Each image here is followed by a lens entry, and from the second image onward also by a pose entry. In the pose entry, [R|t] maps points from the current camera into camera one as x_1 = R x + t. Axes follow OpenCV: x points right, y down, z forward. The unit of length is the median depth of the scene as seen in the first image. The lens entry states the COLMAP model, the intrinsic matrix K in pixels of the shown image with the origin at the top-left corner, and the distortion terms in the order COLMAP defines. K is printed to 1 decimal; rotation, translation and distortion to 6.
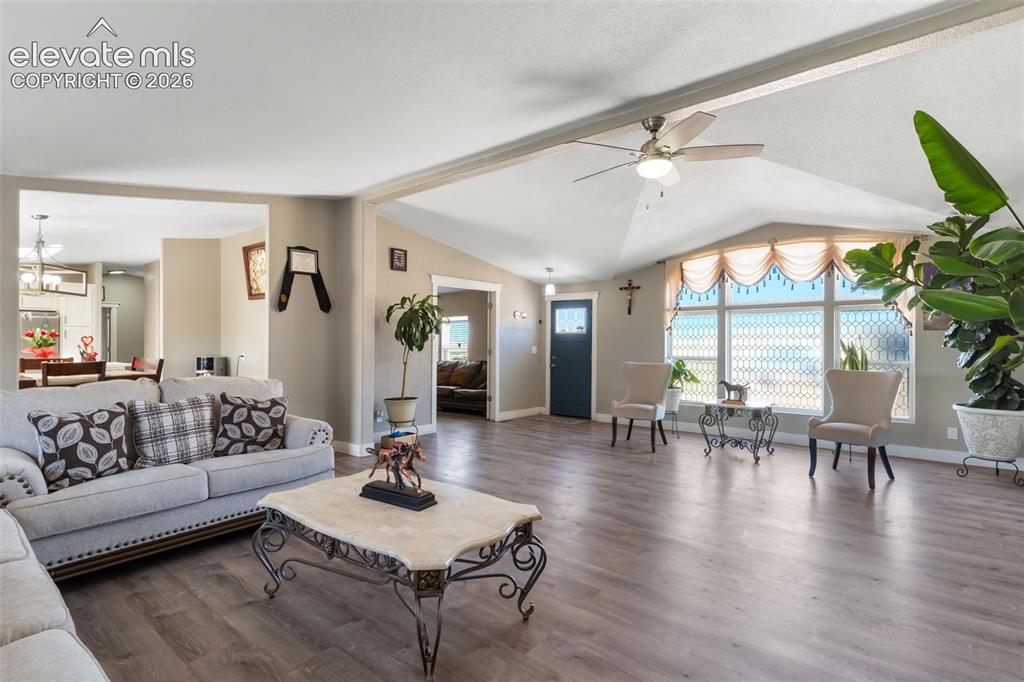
lens RADIAL K [[489.2, 0, 511.3], [0, 489.2, 341.7], [0, 0, 1]] dist [0.000345, -0.000189]
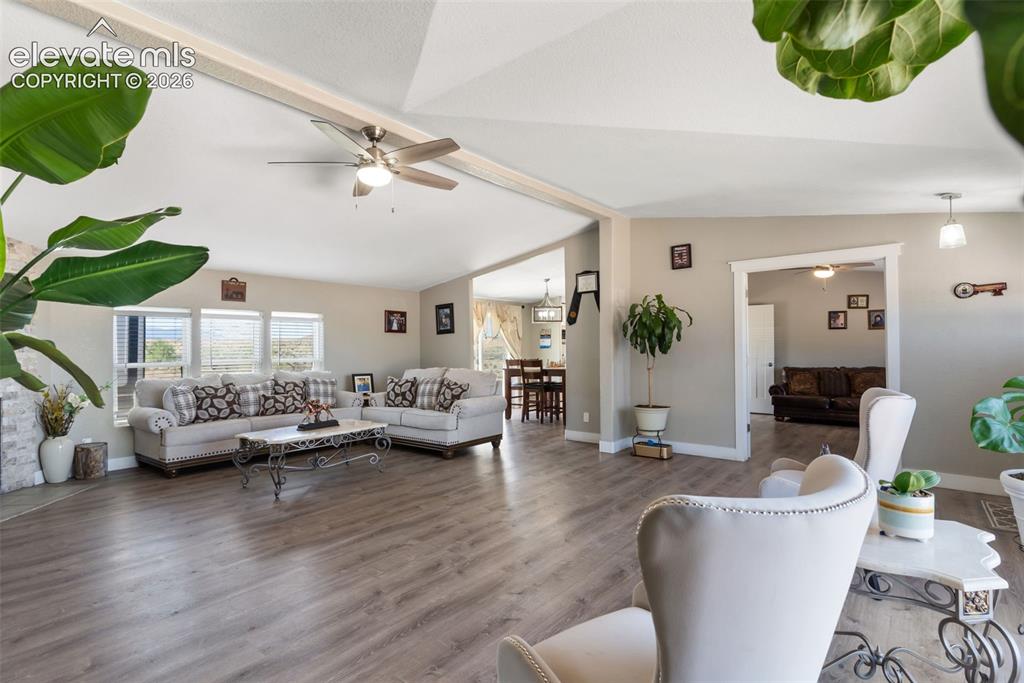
lens RADIAL K [[501.0, 0, 510.9], [0, 501.0, 345.0], [0, 0, 1]] dist [0.003604, -0.000740]
pose [[-0.002314, -0.011228, -0.999934, 0.702483], [0.012067, 0.999864, -0.011256, 0.003906], [0.999925, -0.012093, -0.002178, 0.681782]]
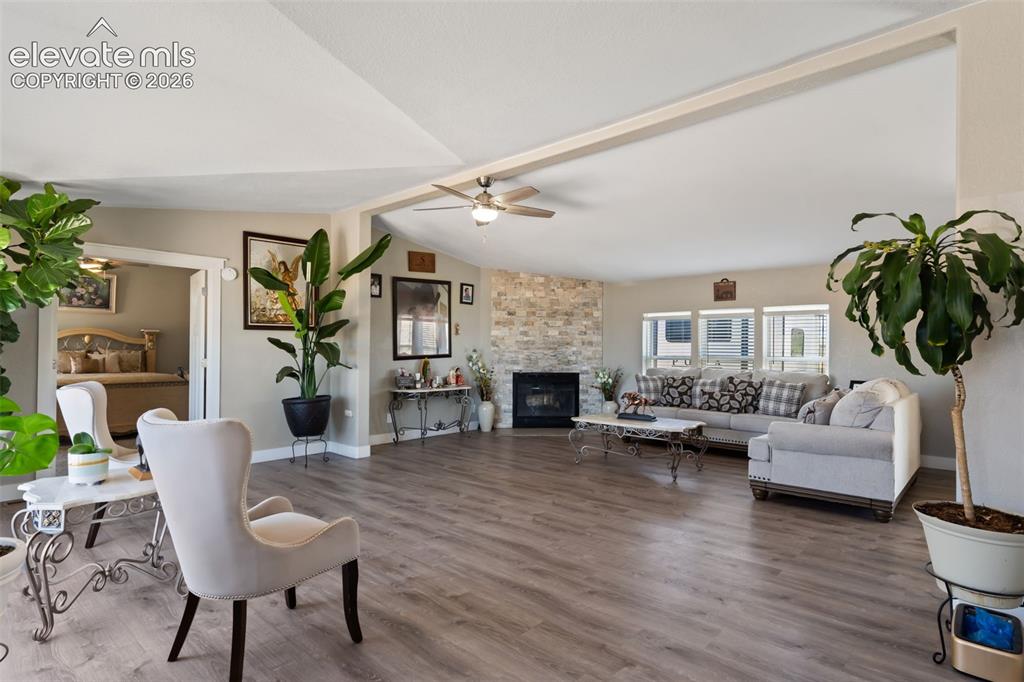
lens RADIAL K [[538.6, 0, 512.6], [0, 538.6, 338.1], [0, 0, 1]] dist [-0.001732, 0.000164]
pose [[-0.998570, -0.008037, 0.052857, 0.074587], [-0.009044, 0.999782, -0.018827, 0.003156], [-0.052694, -0.019279, -0.998425, 1.298906]]
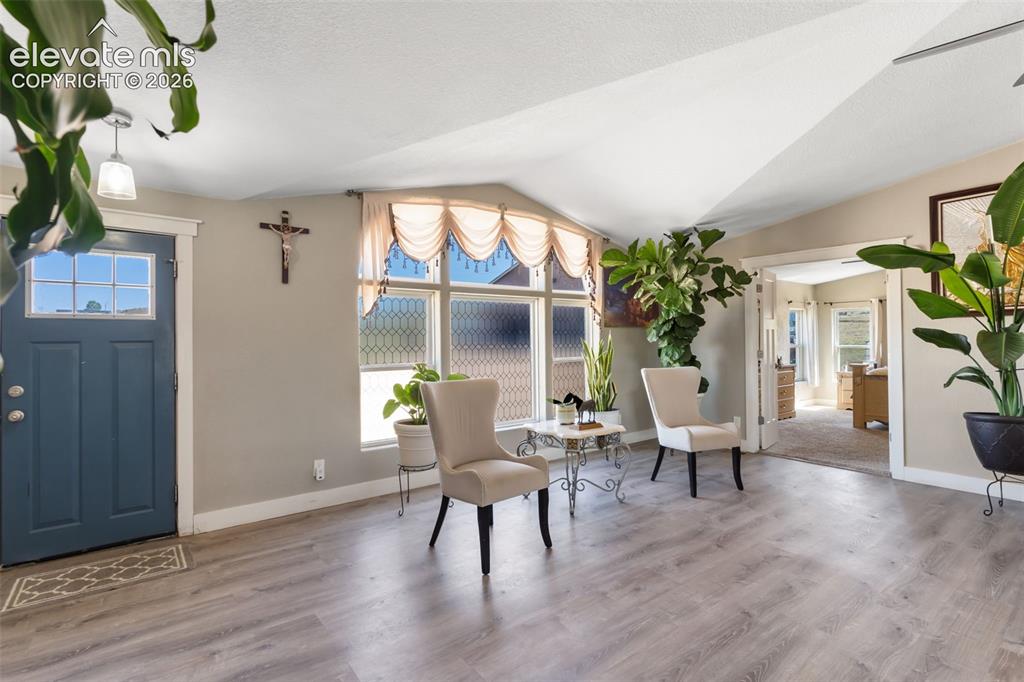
lens RADIAL K [[489.2, 0, 511.5], [0, 489.2, 334.3], [0, 0, 1]] dist [0.000345, -0.000189]
pose [[0.237752, 0.007119, 0.971300, -0.207717], [0.005874, 0.999944, -0.008767, 0.000048], [-0.971308, 0.007790, 0.237697, 0.816385]]
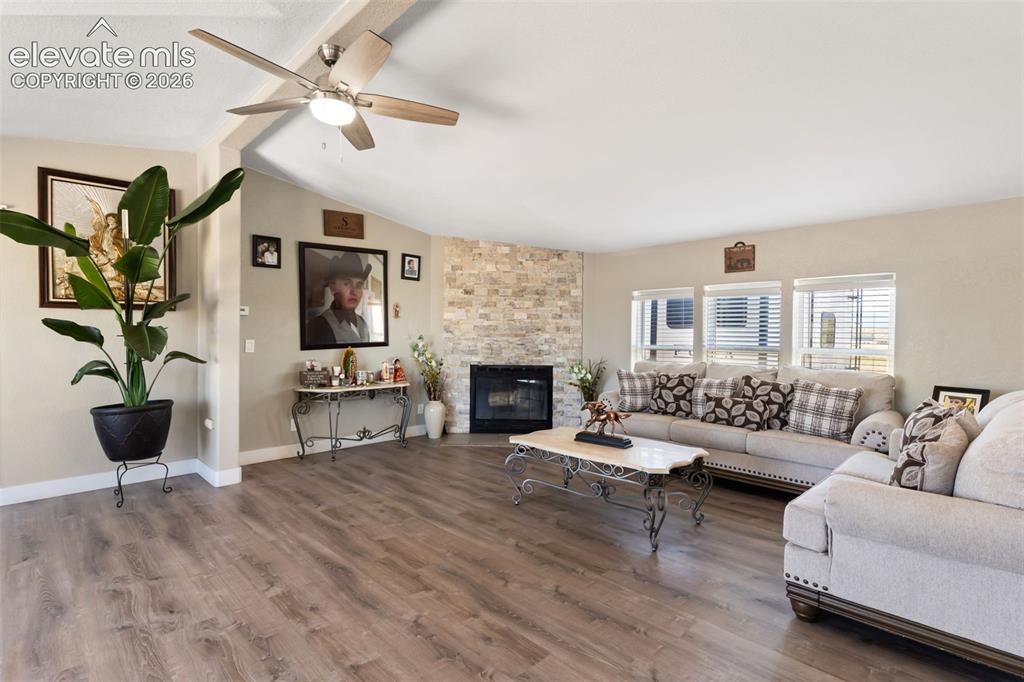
lens RADIAL K [[489.2, 0, 511.4], [0, 489.2, 335.2], [0, 0, 1]] dist [0.000345, -0.000189]
pose [[-0.994133, -0.012577, 0.107428, -0.043221], [-0.012372, 0.999920, 0.002578, 0.000077], [-0.107452, 0.001233, -0.994210, 0.933708]]
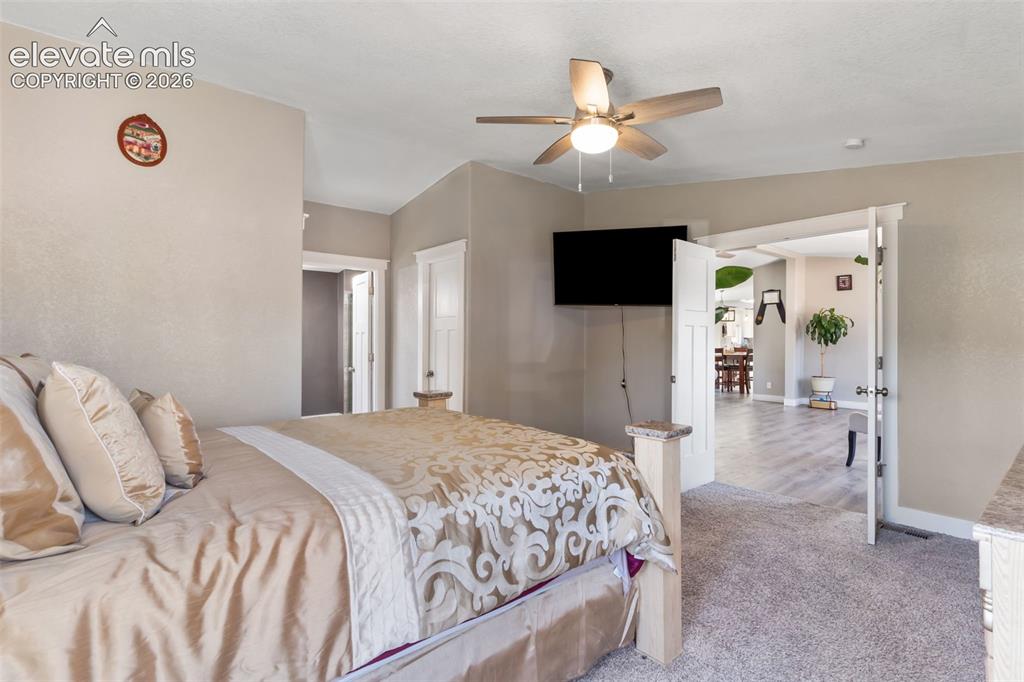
lens RADIAL K [[513.5, 0, 504.7], [0, 513.5, 343.6], [0, 0, 1]] dist [0.001382, -0.000116]
pose [[-0.150507, 0.003062, -0.988604, 1.406983], [0.003373, 0.999991, 0.002583, 0.003778], [0.988603, -0.002946, -0.150516, 0.242391]]
